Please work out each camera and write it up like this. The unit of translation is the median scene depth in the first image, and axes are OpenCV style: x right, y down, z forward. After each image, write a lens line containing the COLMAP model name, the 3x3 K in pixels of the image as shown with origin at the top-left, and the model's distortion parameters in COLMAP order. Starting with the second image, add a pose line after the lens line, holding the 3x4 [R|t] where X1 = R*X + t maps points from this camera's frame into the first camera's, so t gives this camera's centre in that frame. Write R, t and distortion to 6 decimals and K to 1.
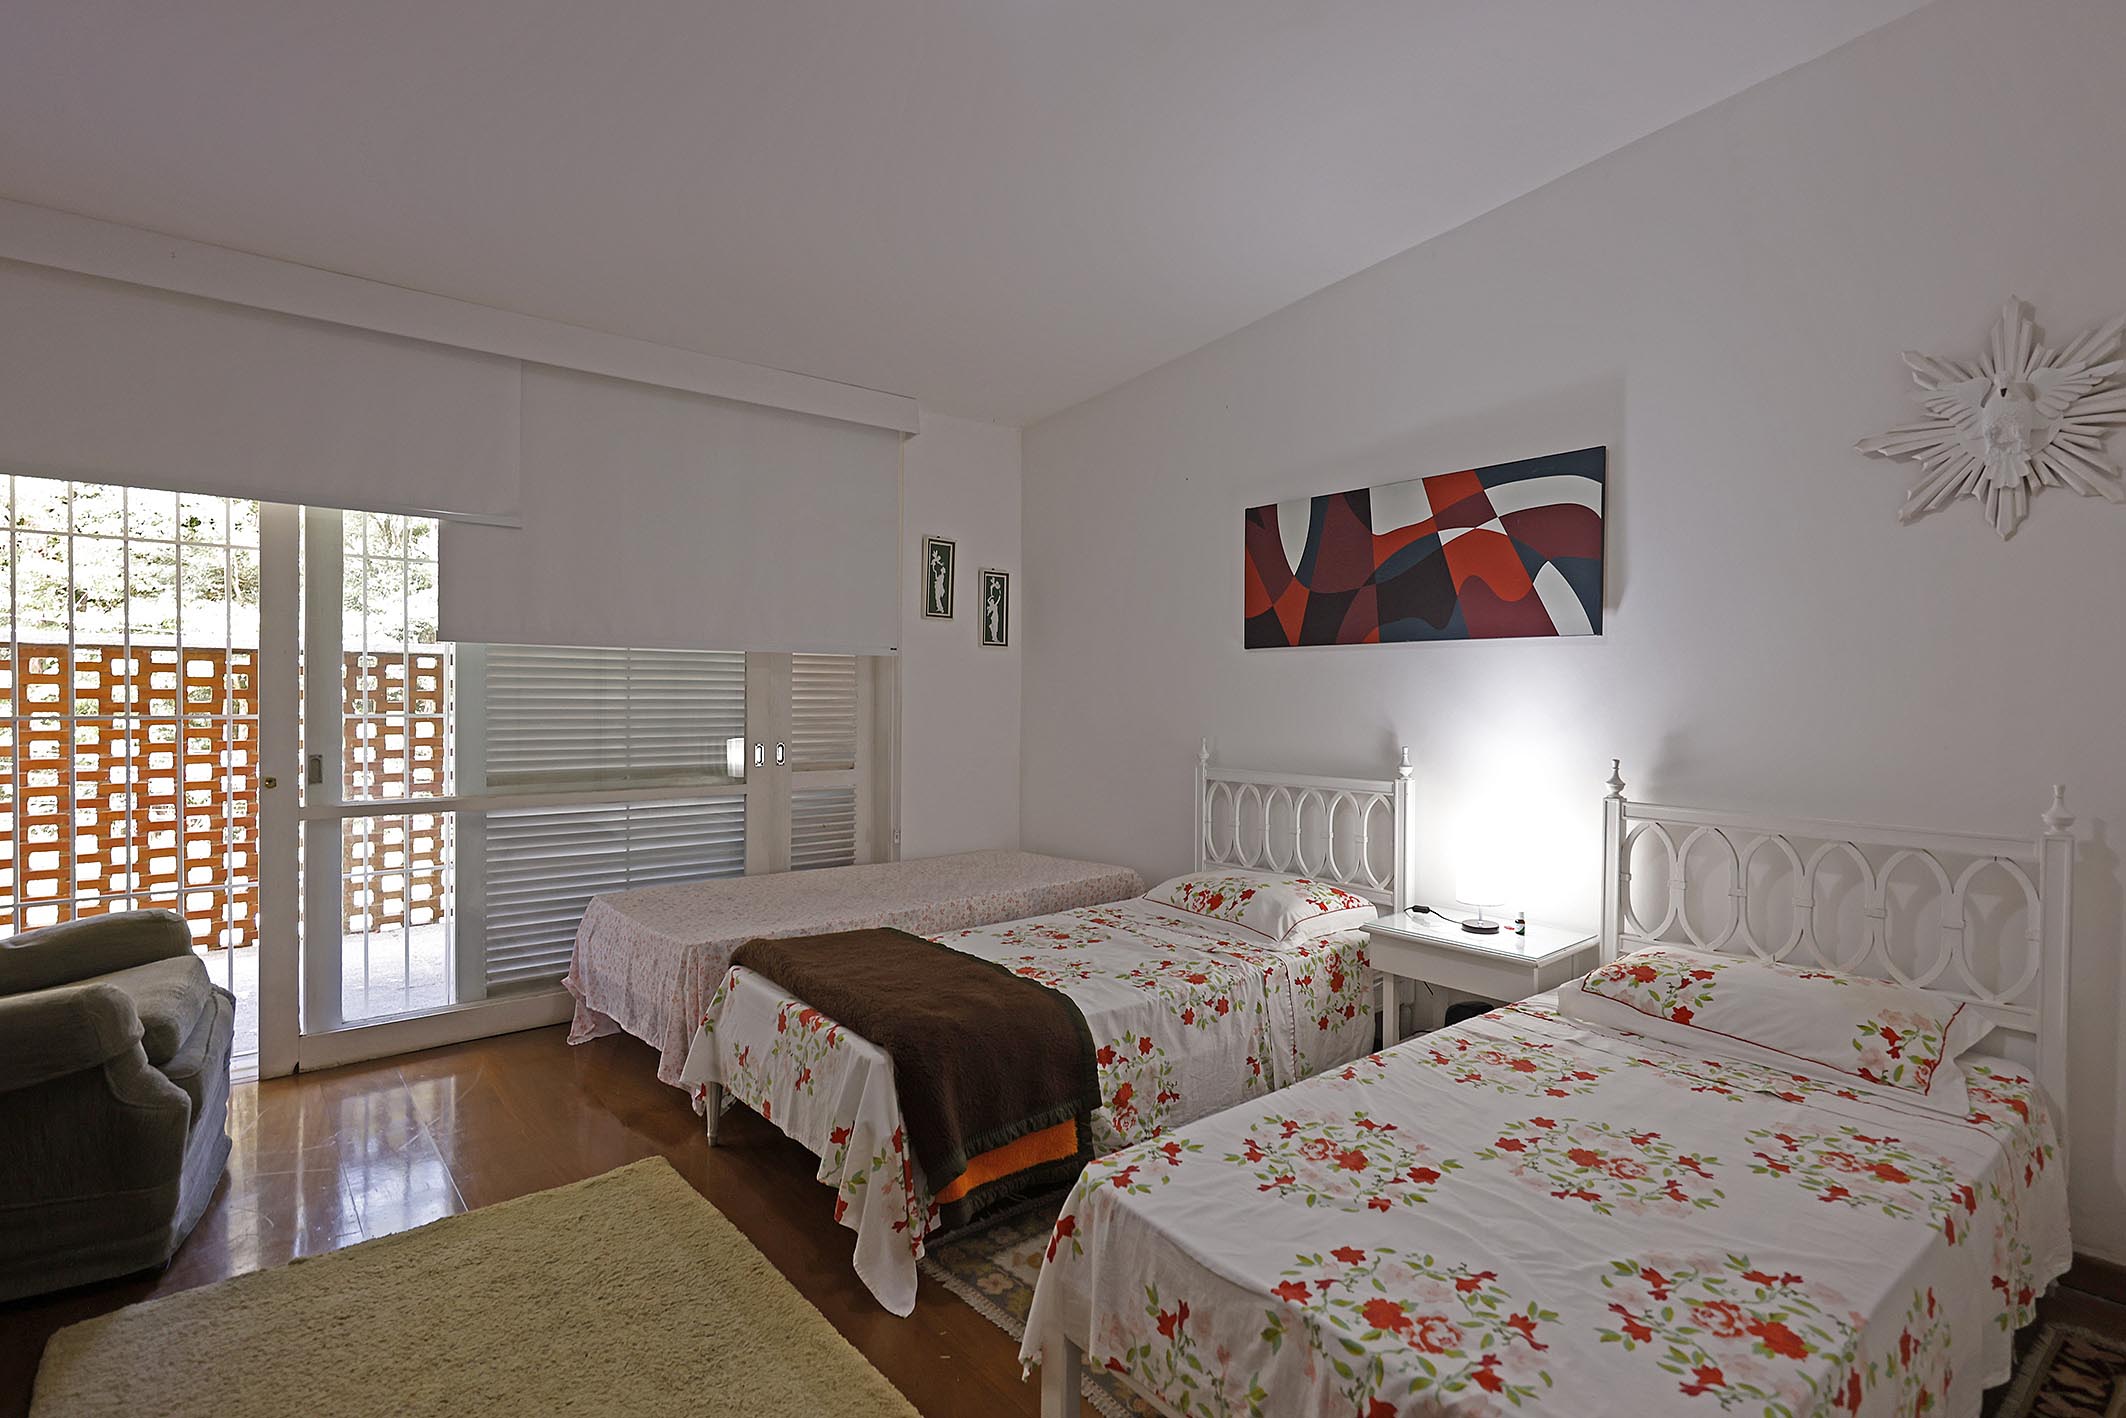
lens RADIAL K [[1050.9, 0, 1061.3], [0, 1050.9, 704.6], [0, 0, 1]] dist [0.003340, 0.000620]
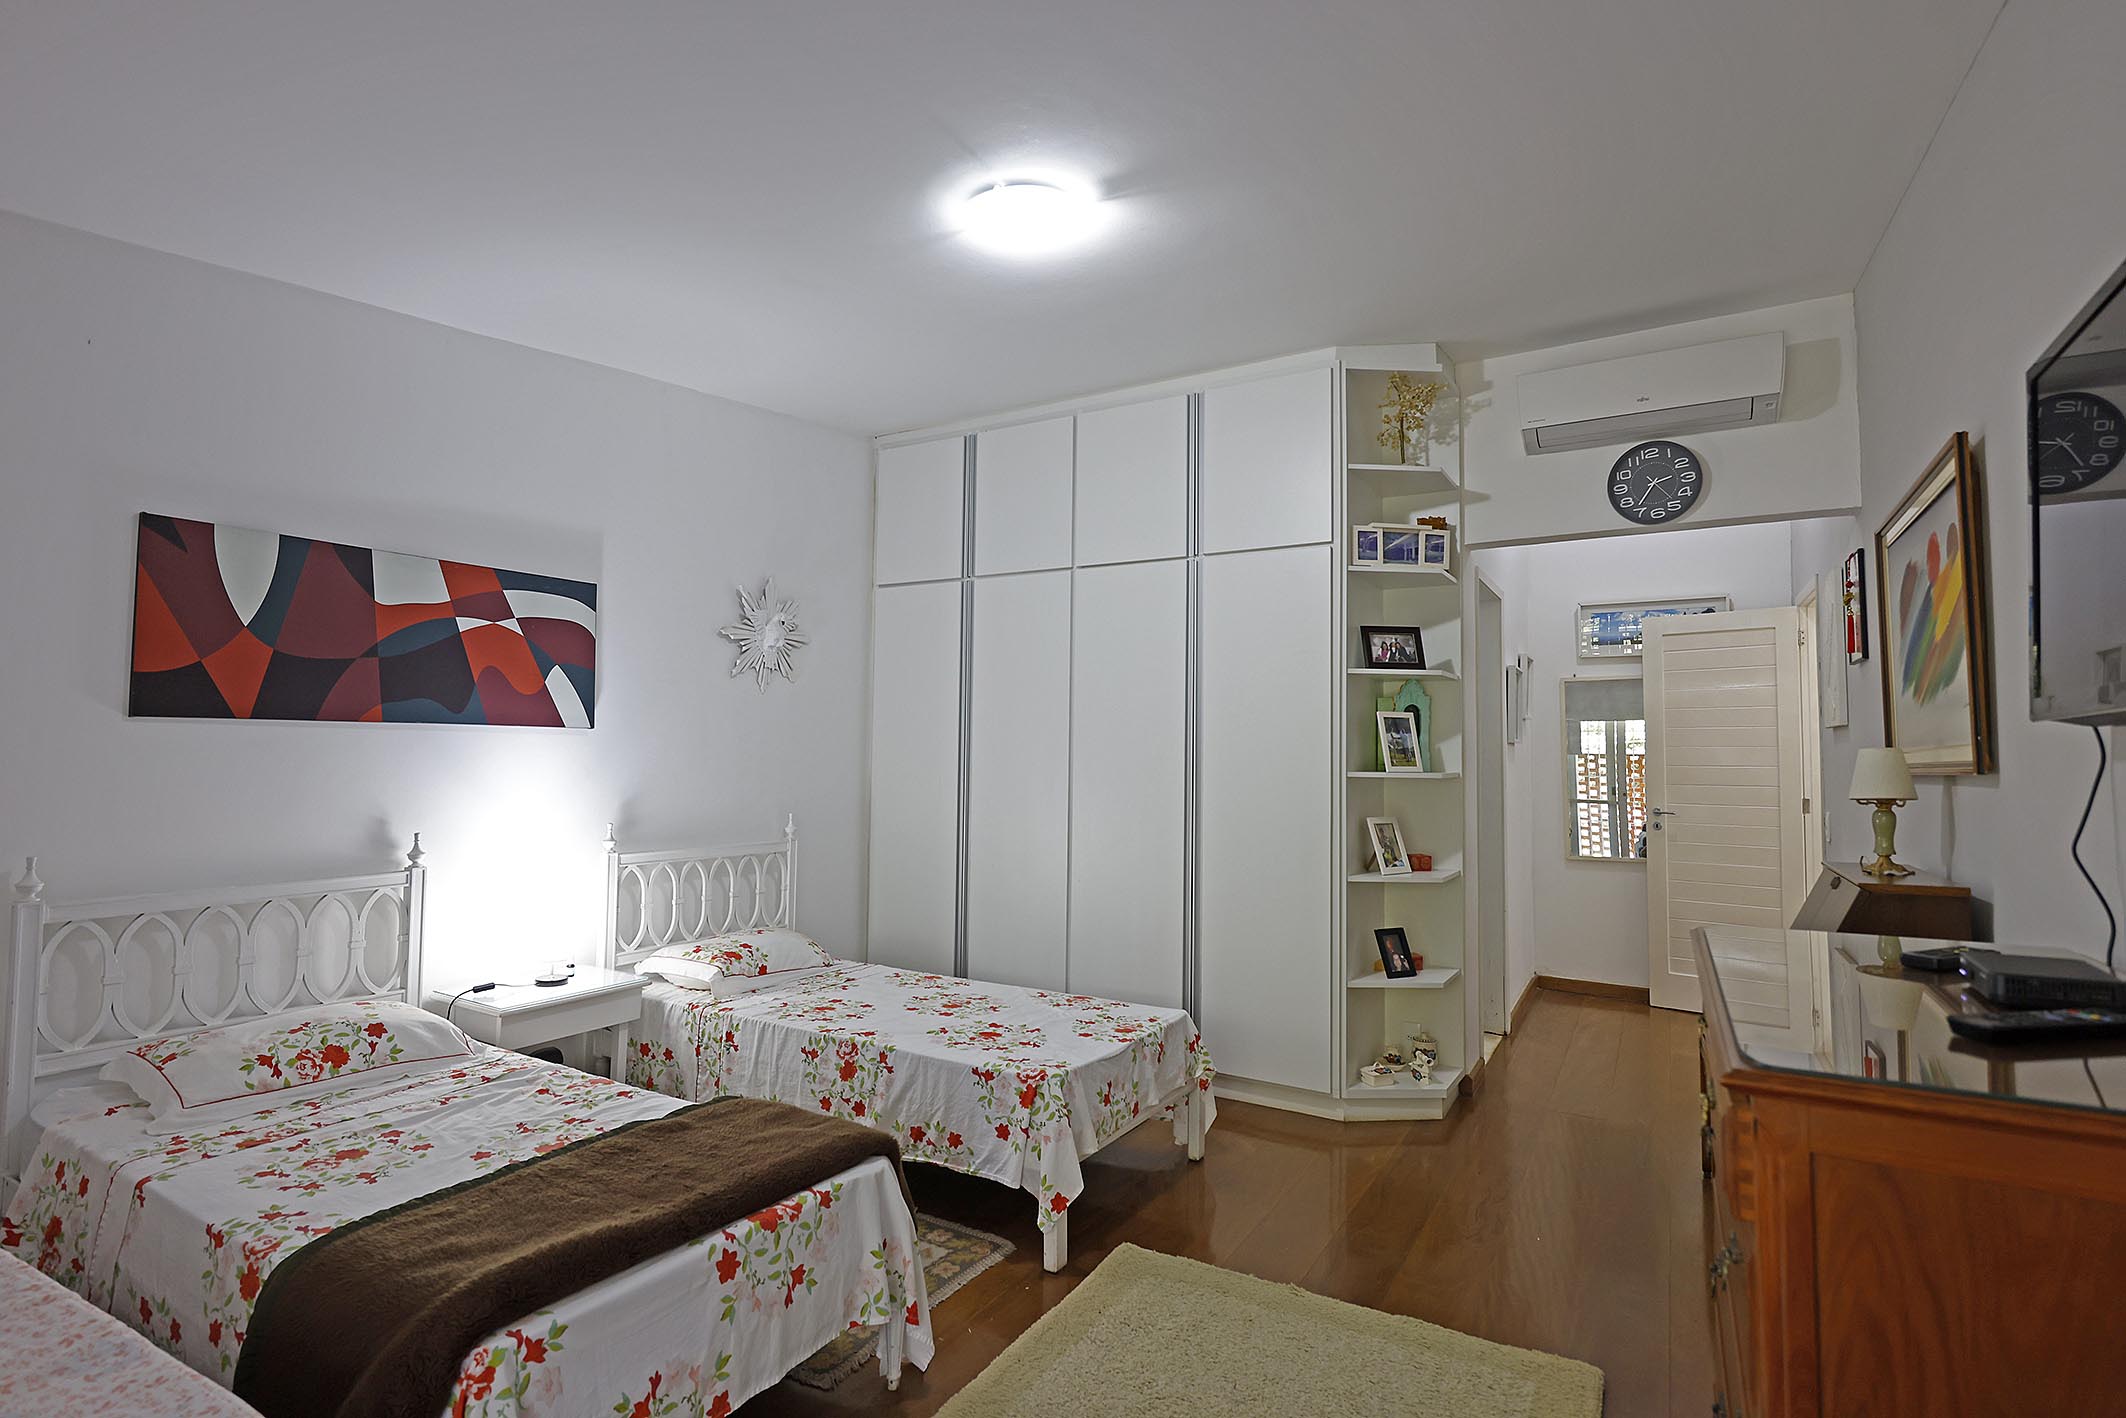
lens RADIAL K [[1050.9, 0, 1059.1], [0, 1050.9, 705.3], [0, 0, 1]] dist [0.003340, 0.000620]
pose [[-0.349572, 0.025739, 0.936556, -0.808018], [-0.006208, 0.999537, -0.029787, -0.052225], [-0.936889, -0.016227, -0.349251, 0.811666]]
